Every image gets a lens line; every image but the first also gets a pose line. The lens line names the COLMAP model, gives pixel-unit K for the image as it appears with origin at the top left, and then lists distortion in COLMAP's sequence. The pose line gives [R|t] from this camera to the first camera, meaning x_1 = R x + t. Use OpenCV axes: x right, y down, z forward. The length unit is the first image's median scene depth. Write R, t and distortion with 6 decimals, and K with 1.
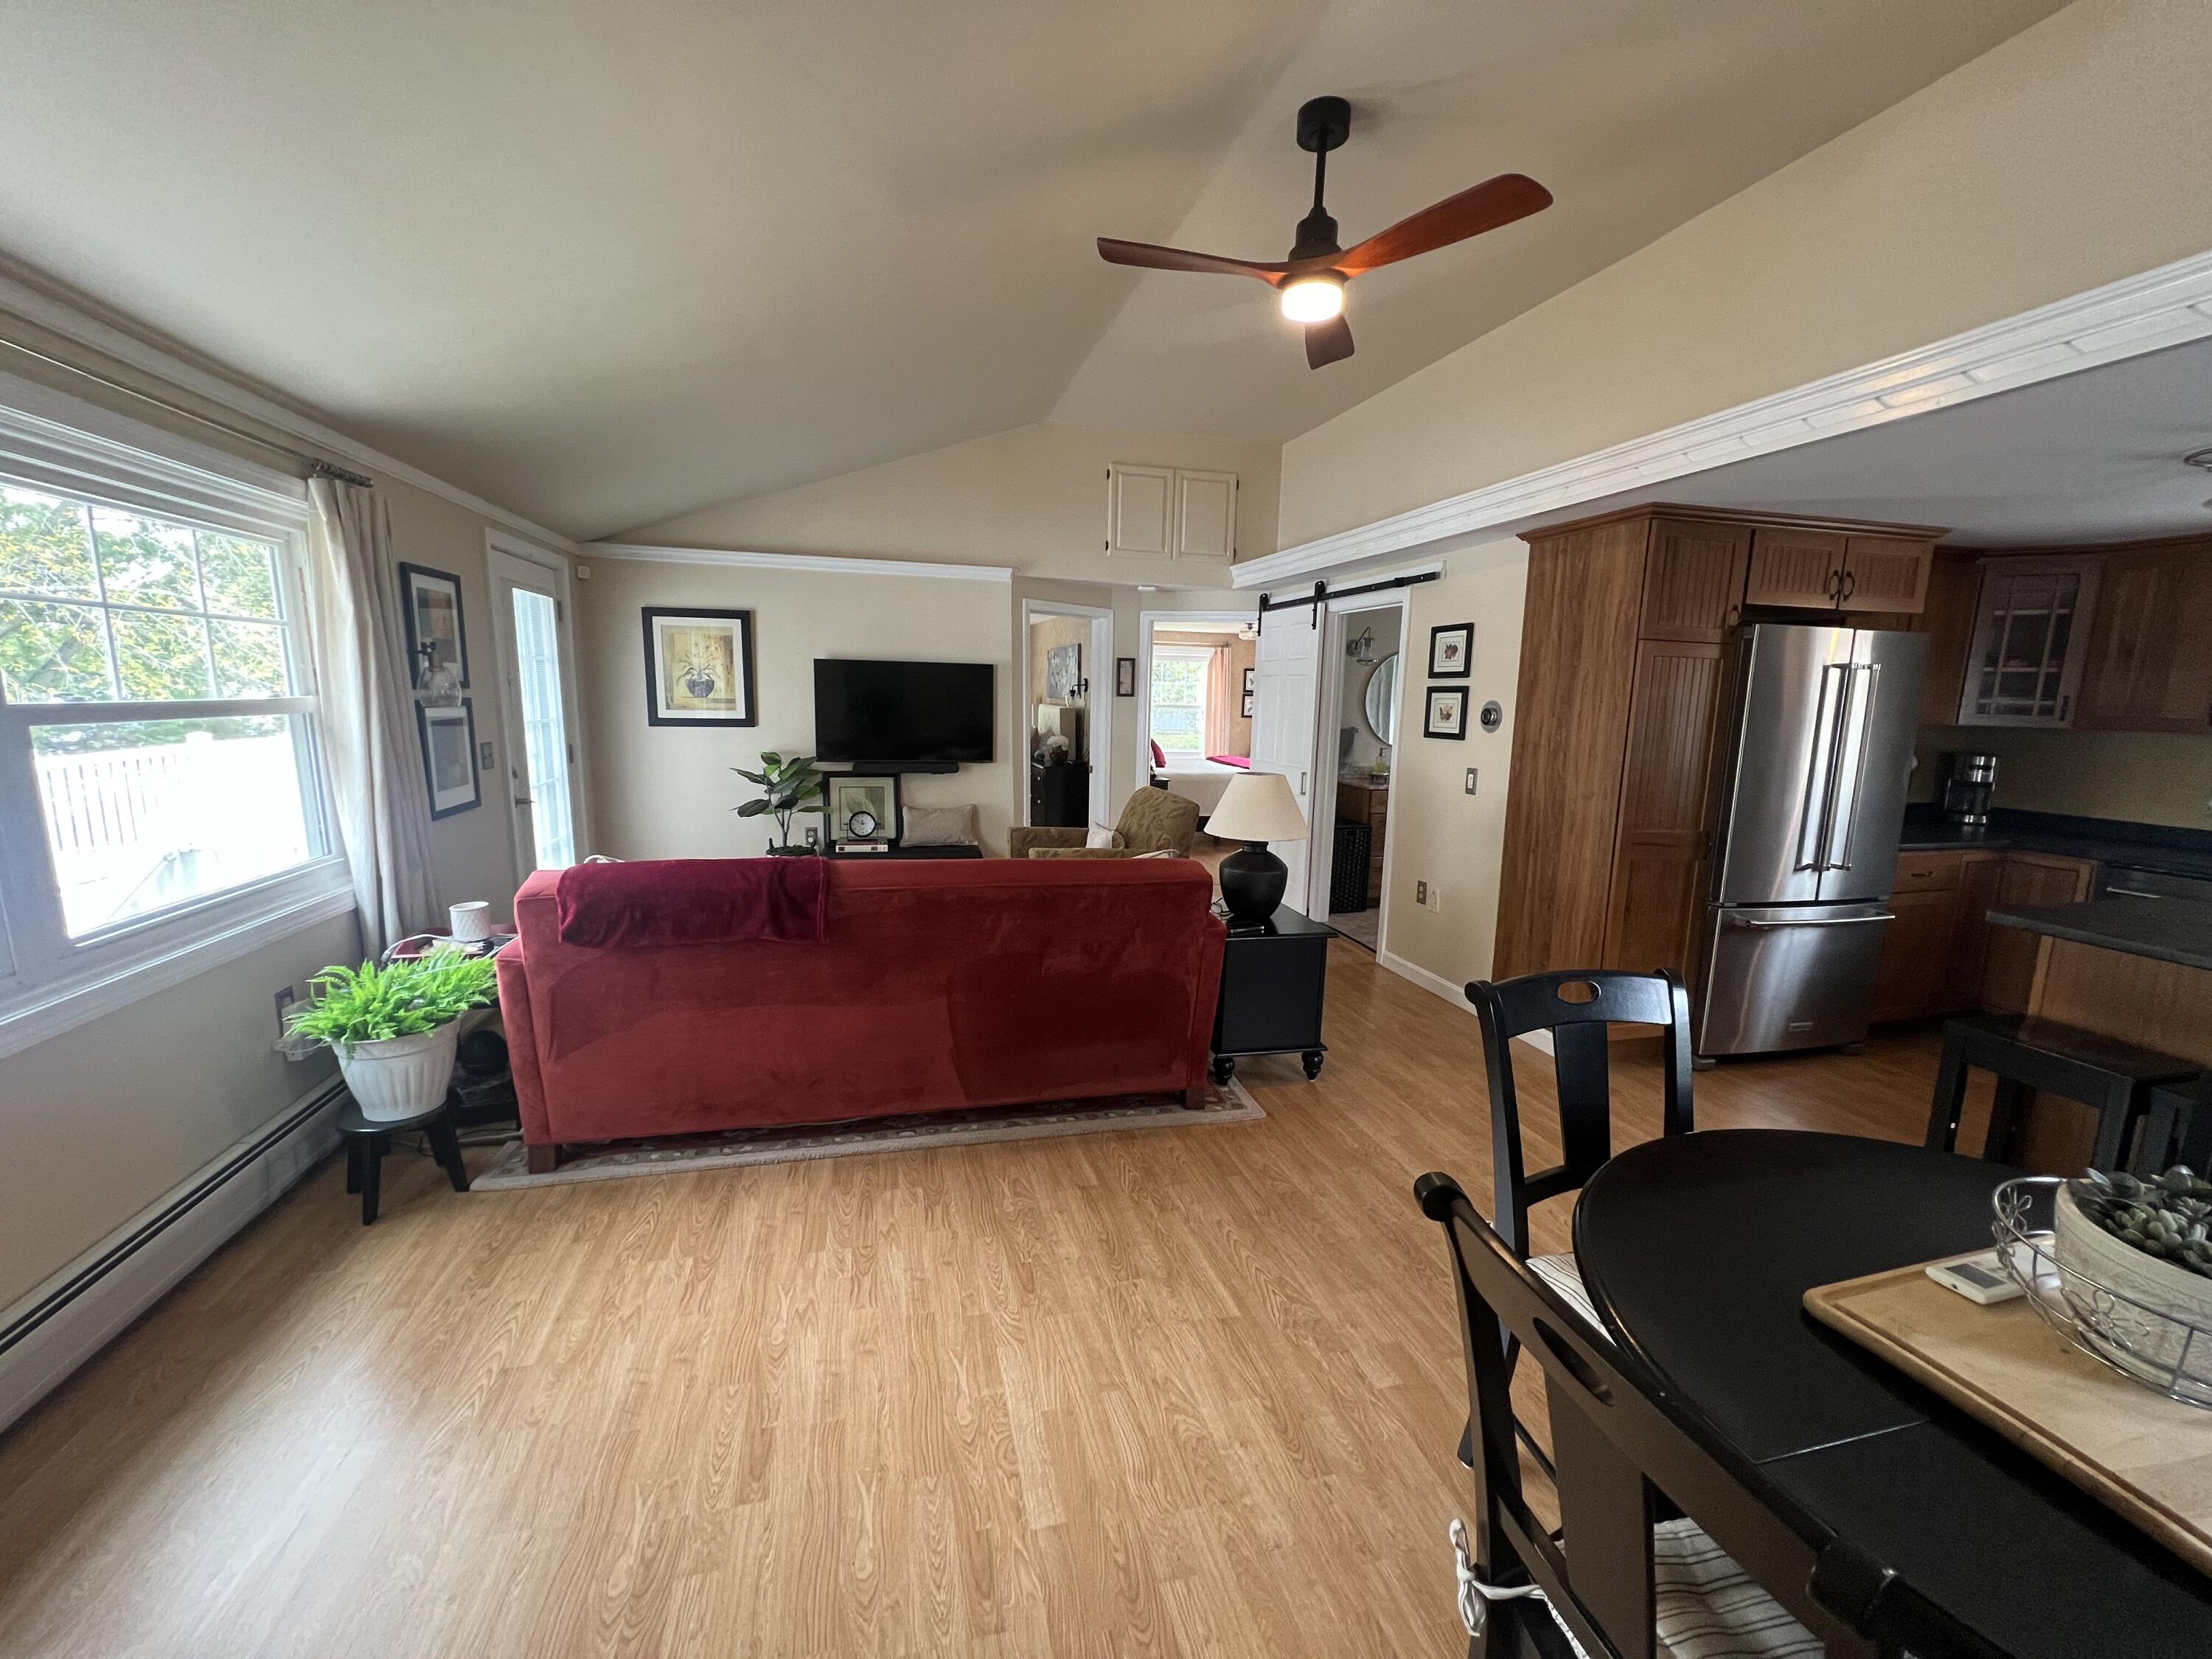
lens RADIAL K [[881.0, 0, 1101.1], [0, 881.0, 828.6], [0, 0, 1]] dist [-0.003335, 0.000952]
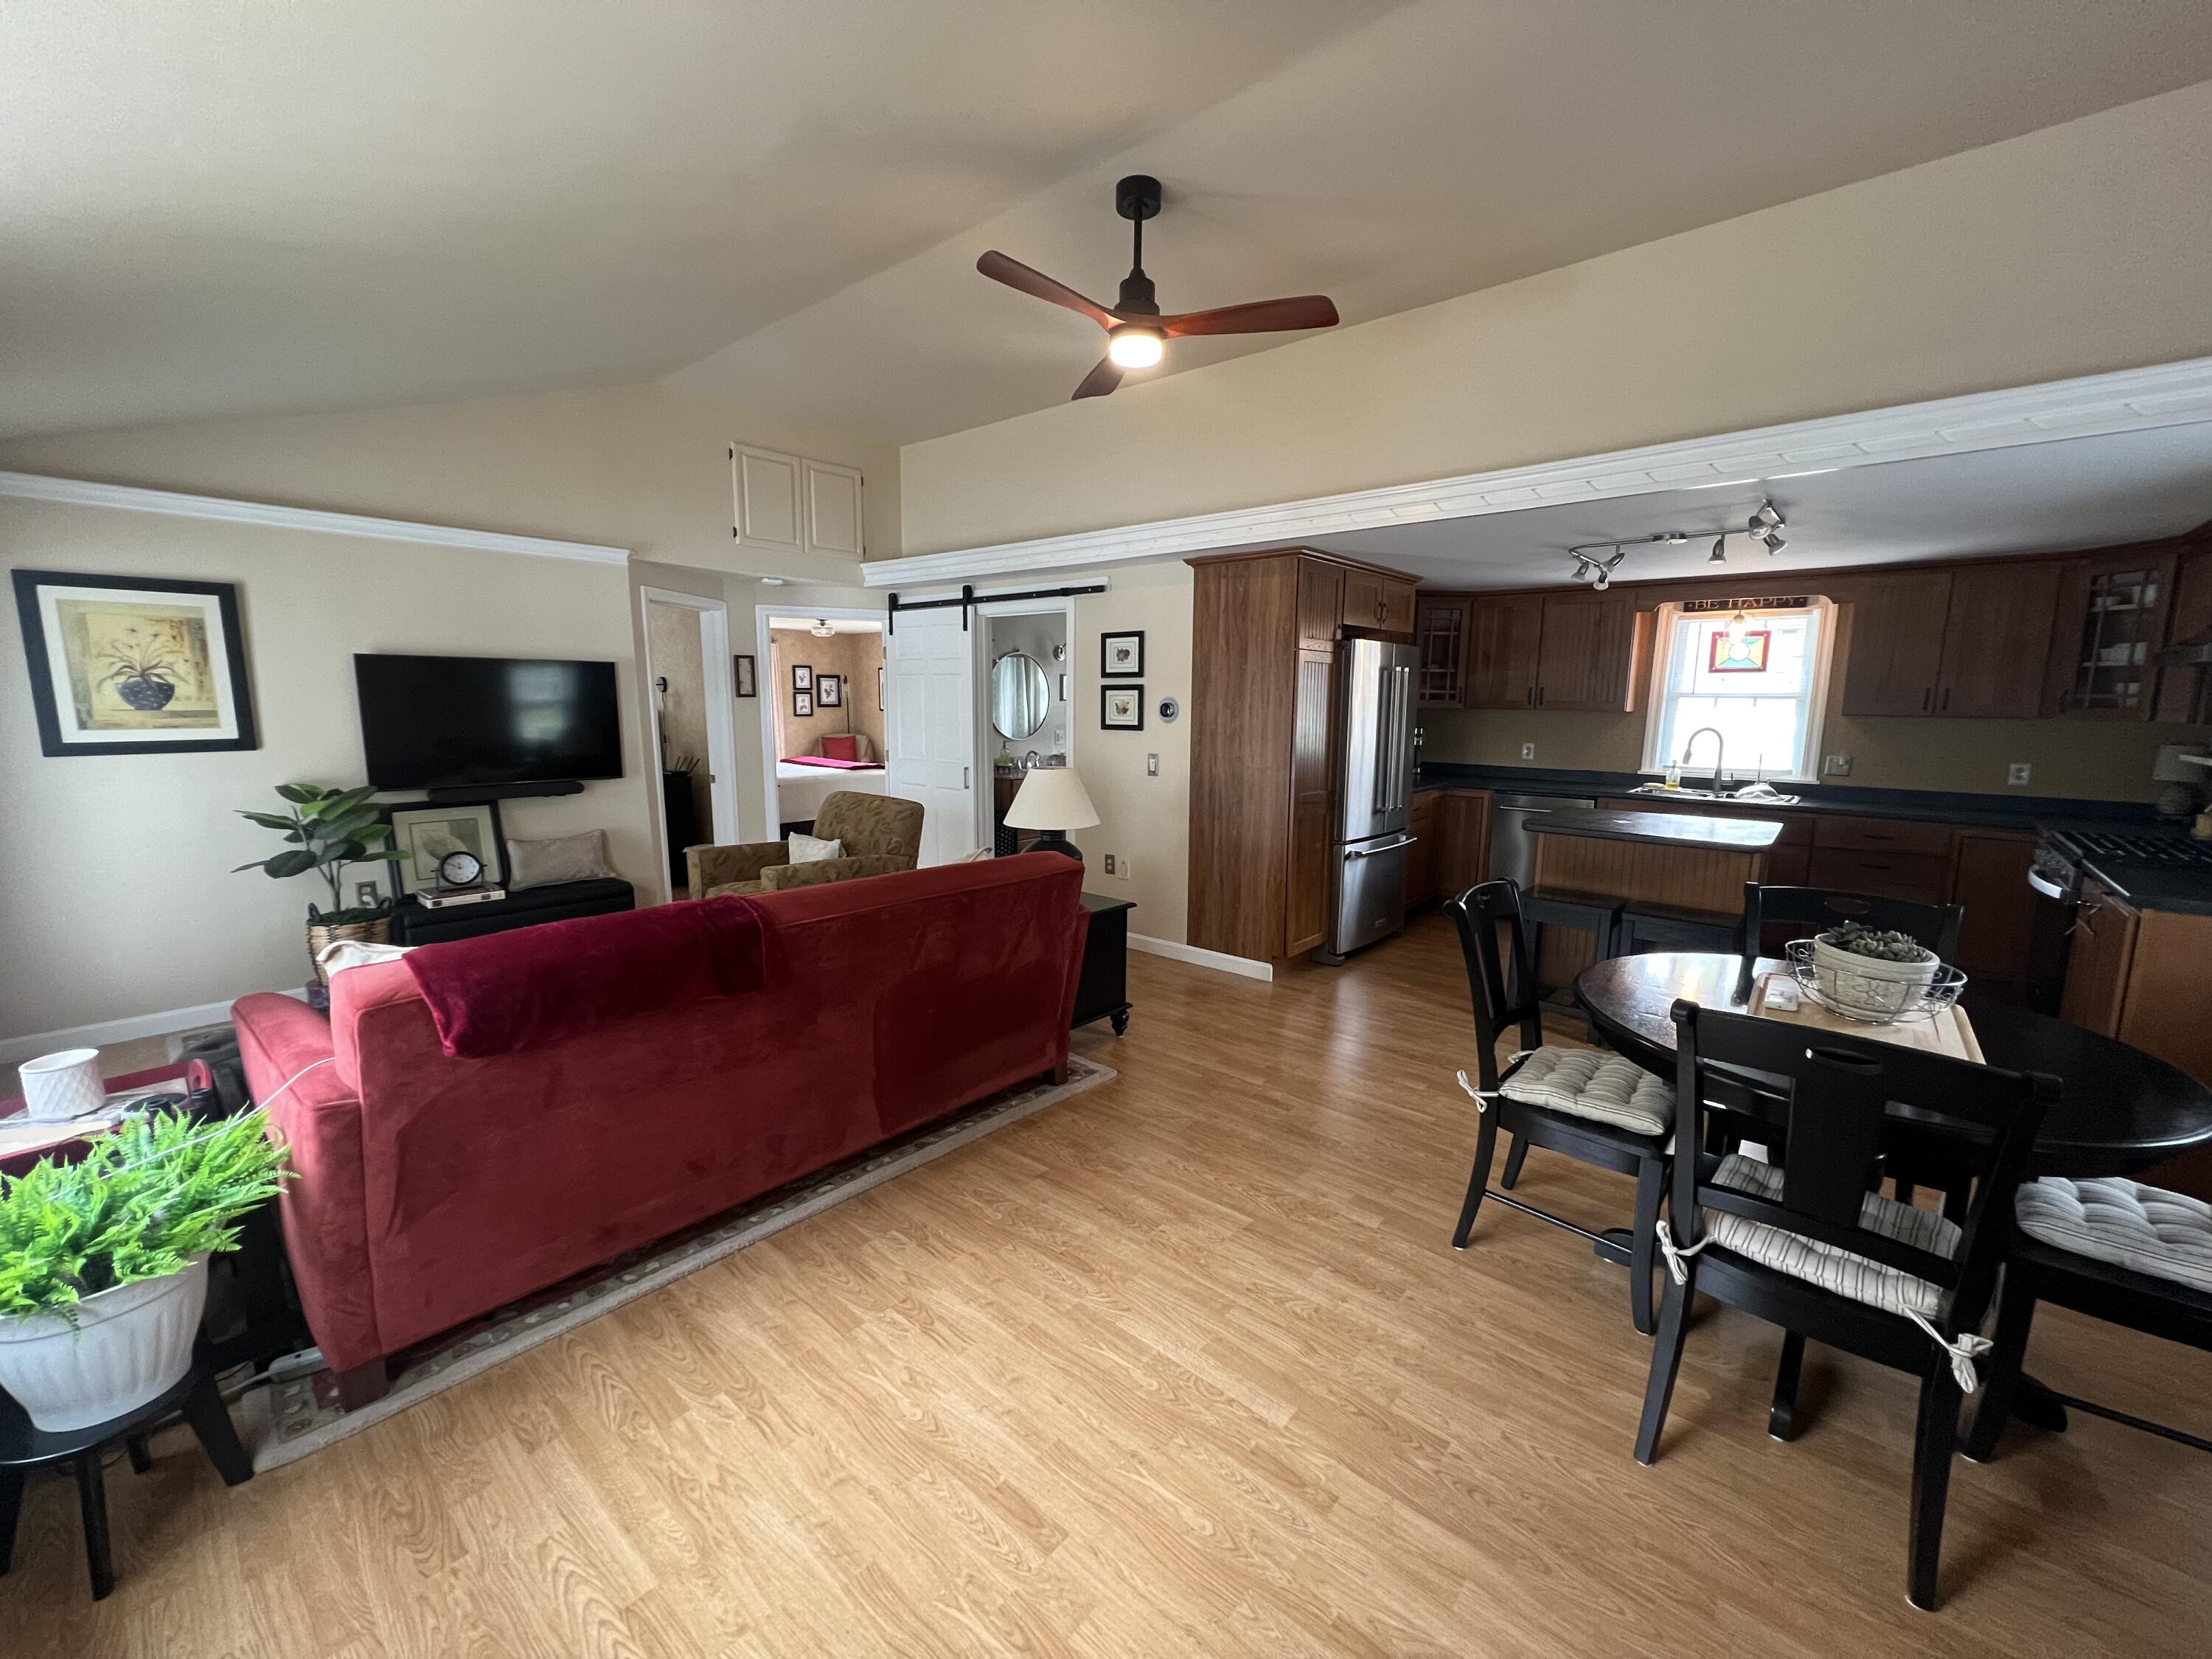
lens RADIAL K [[881.0, 0, 1101.1], [0, 881.0, 828.6], [0, 0, 1]] dist [-0.003335, 0.000952]
pose [[0.824618, -0.099329, 0.556901, -0.383941], [0.096461, 0.994736, 0.034589, -0.020242], [-0.557405, 0.025196, 0.829858, 0.072486]]
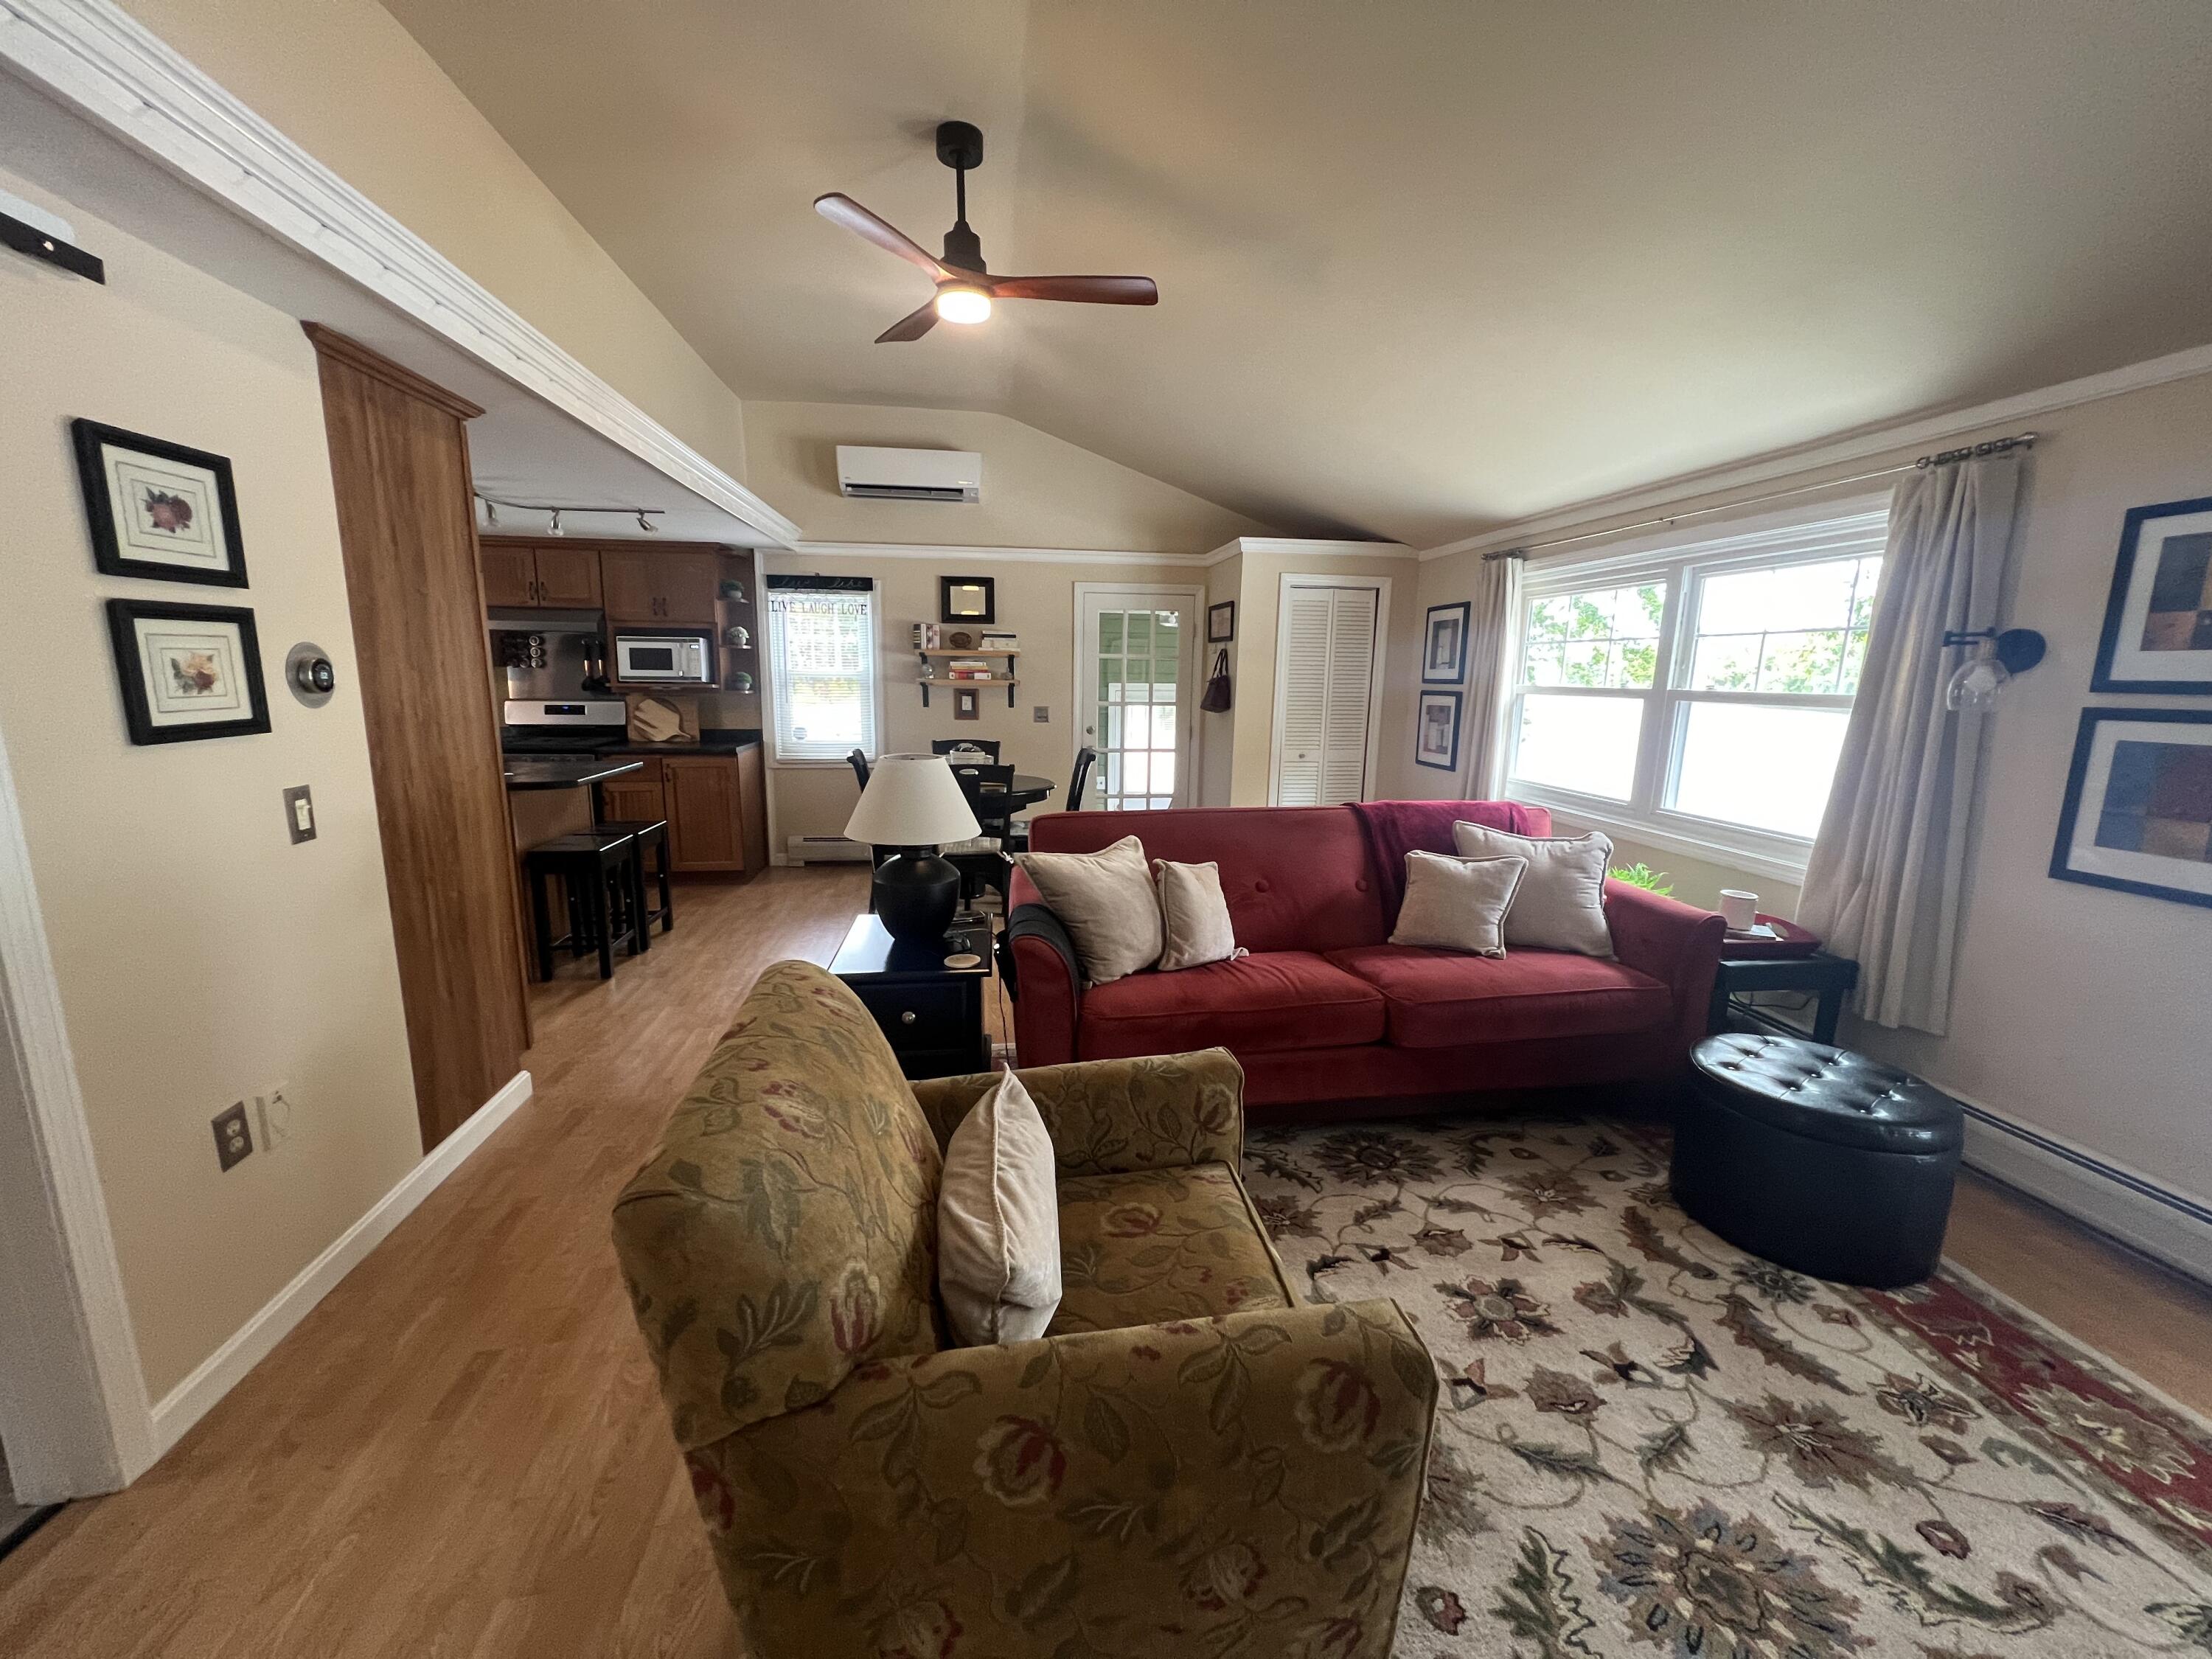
lens RADIAL K [[881.0, 0, 1101.1], [0, 881.0, 828.6], [0, 0, 1]] dist [-0.003335, 0.000952]
pose [[-0.992852, -0.056759, 0.104988, -0.070323], [-0.019156, 0.944057, 0.329226, -0.264153], [-0.117801, 0.324861, -0.938396, 1.751292]]
